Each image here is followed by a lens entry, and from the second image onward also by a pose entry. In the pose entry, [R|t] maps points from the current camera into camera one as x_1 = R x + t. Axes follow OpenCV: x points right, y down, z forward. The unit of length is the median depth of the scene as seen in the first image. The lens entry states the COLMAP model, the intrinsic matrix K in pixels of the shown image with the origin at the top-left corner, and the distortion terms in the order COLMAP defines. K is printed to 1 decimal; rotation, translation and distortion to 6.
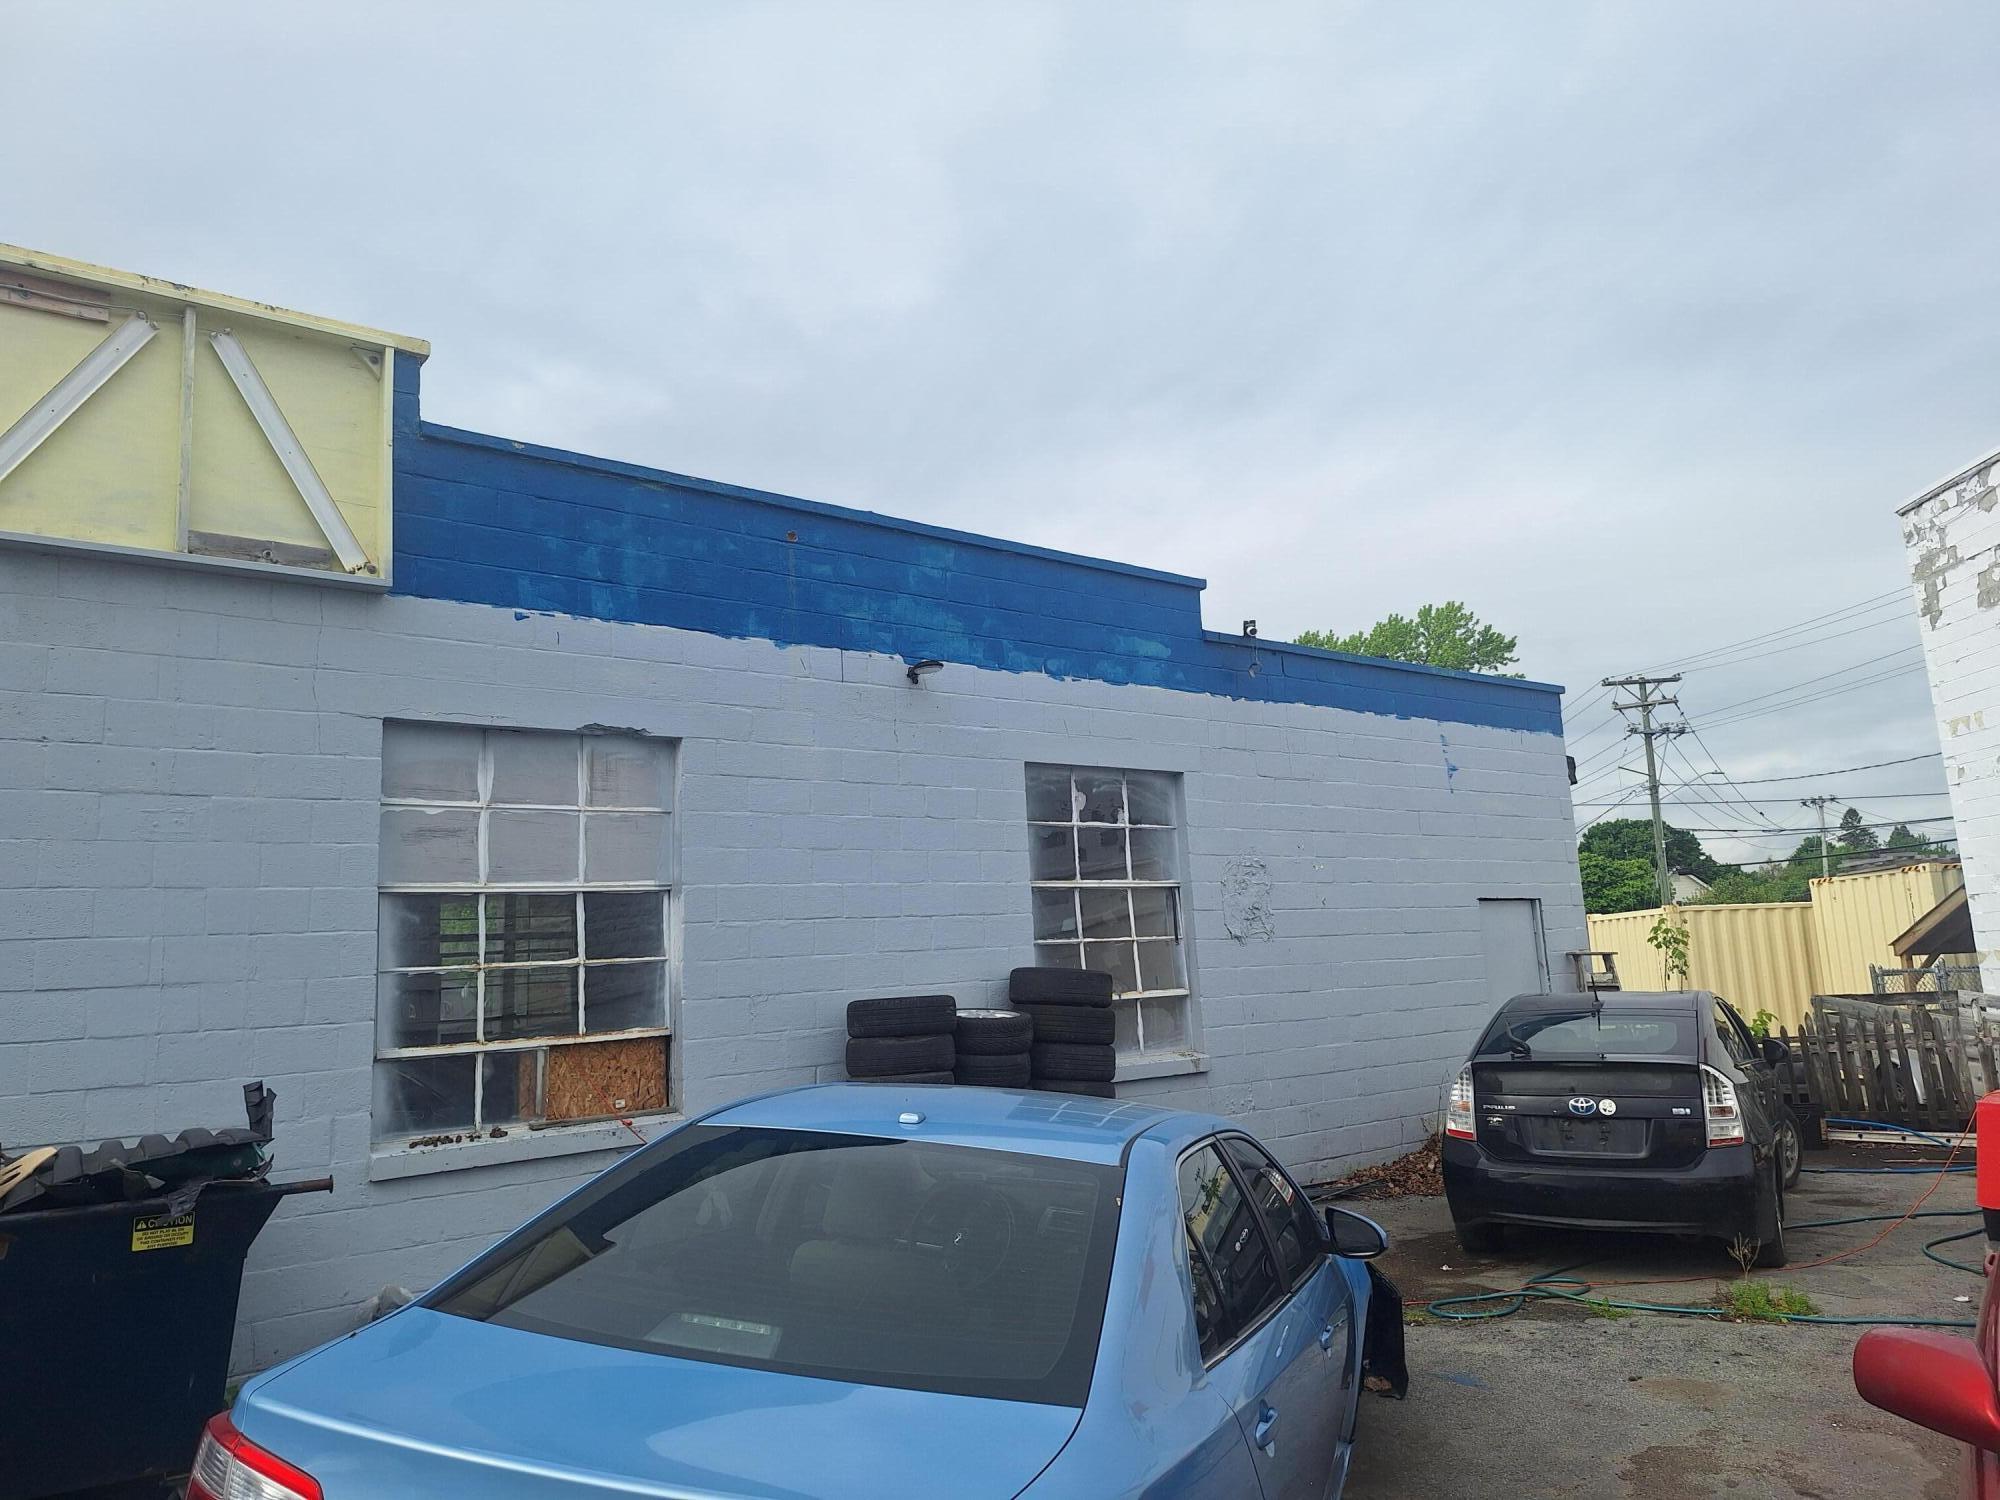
lens RADIAL K [[1363.2, 0, 1000.0], [0, 1363.2, 750.0], [0, 0, 1]] dist [0.118550, -0.132053]
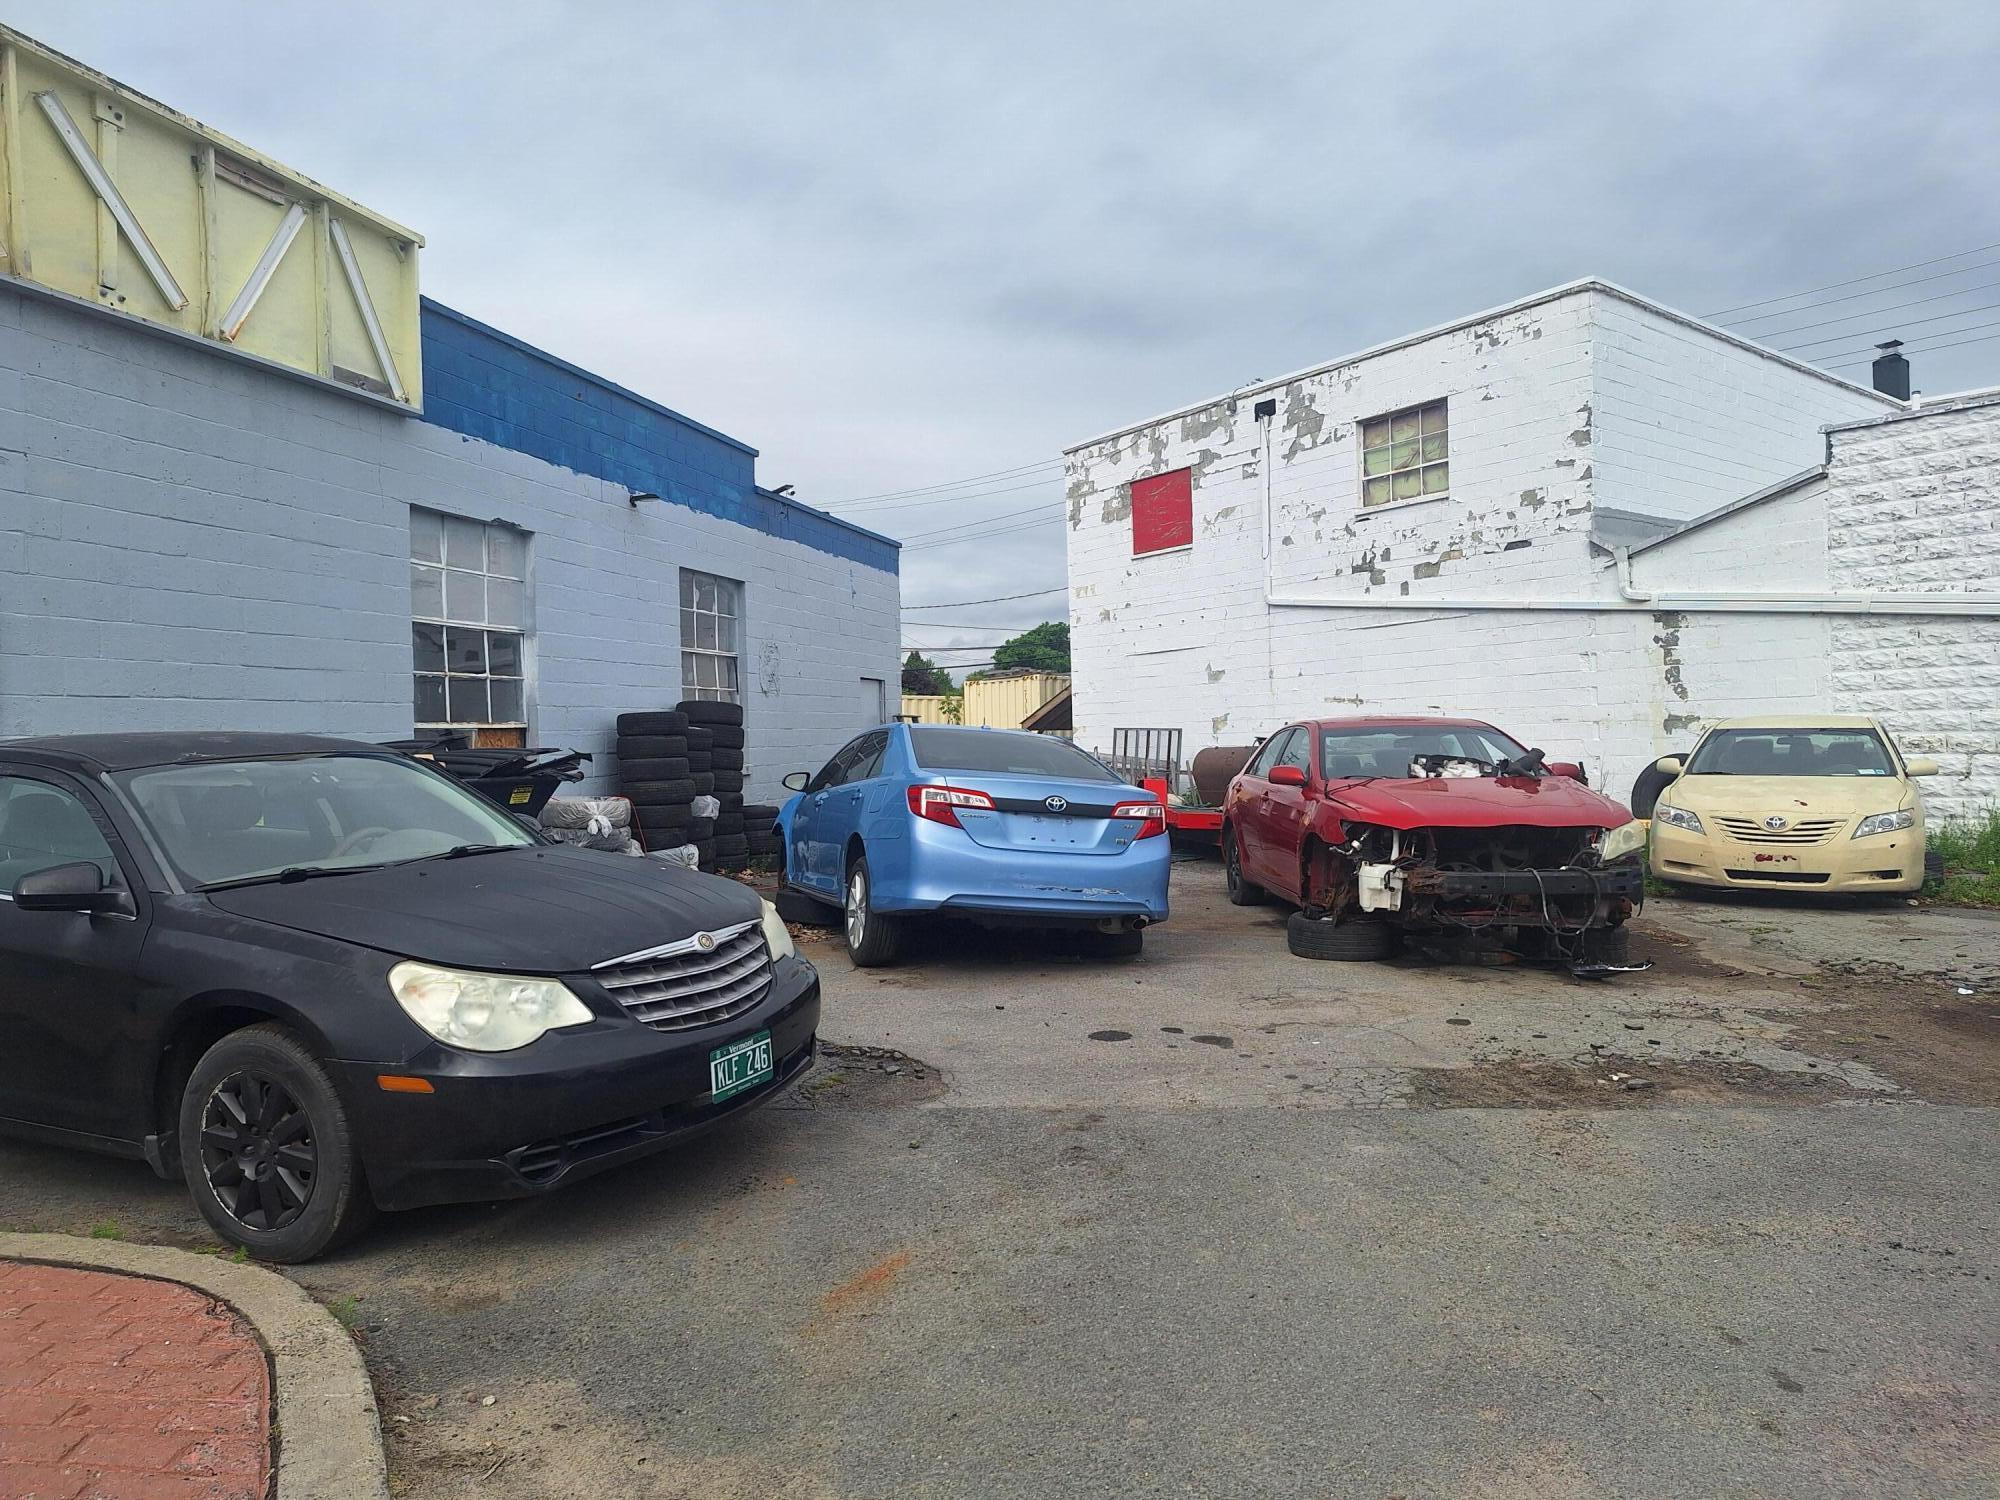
lens RADIAL K [[1363.2, 0, 1000.0], [0, 1363.2, 750.0], [0, 0, 1]] dist [0.118550, -0.132053]
pose [[0.801910, 0.027031, 0.596833, -0.677502], [-0.115339, 0.987188, 0.110260, 0.000762], [-0.586206, -0.157257, 0.794753, -0.495417]]
